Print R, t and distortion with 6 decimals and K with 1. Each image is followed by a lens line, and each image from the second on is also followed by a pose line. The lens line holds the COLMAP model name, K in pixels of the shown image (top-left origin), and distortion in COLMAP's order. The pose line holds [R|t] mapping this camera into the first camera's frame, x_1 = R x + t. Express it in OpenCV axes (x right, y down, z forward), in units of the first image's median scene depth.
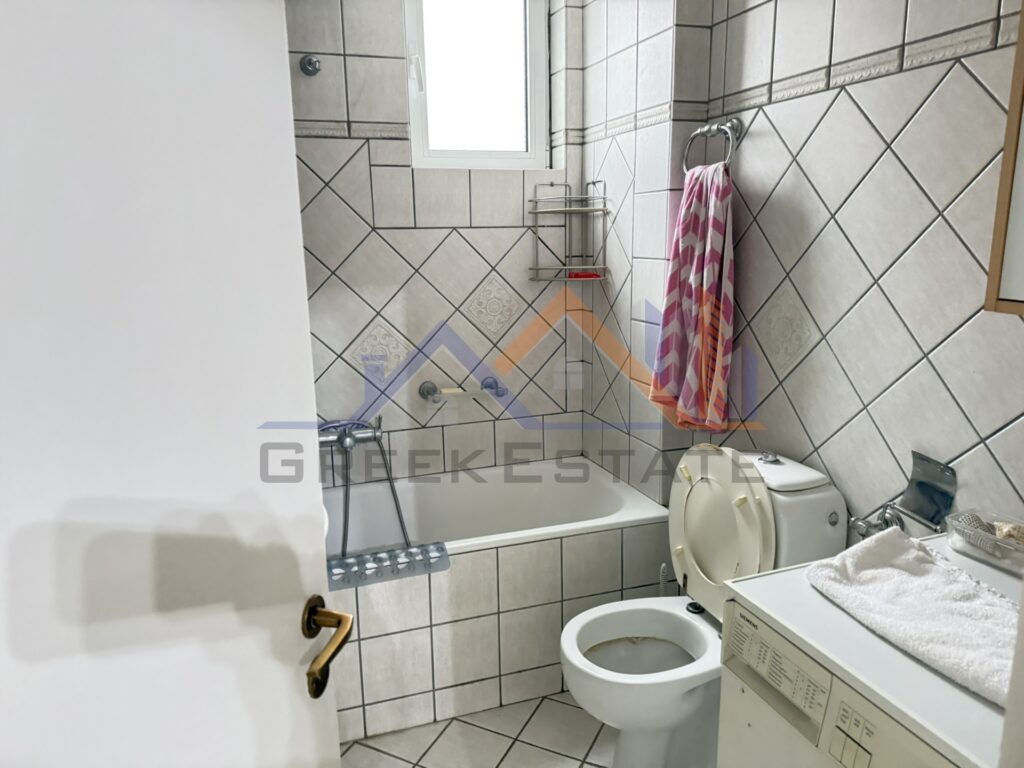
lens RADIAL K [[745.1, 0, 514.4], [0, 745.1, 392.6], [0, 0, 1]] dist [0.133868, -0.250283]
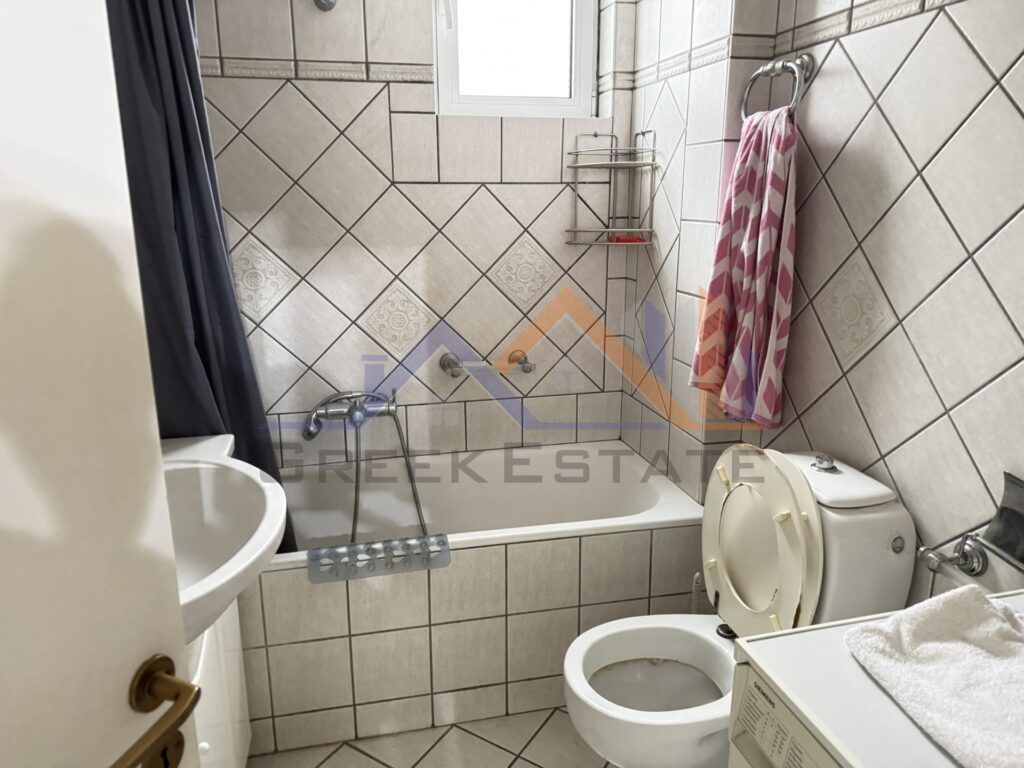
lens RADIAL K [[742.9, 0, 512.0], [0, 742.9, 384.0], [0, 0, 1]] dist [0.069936, -0.085841]
pose [[0.993847, 0.041703, -0.102610, 0.068128], [-0.037611, 0.998430, 0.041502, -0.021469], [0.104180, -0.037388, 0.993855, 0.126847]]
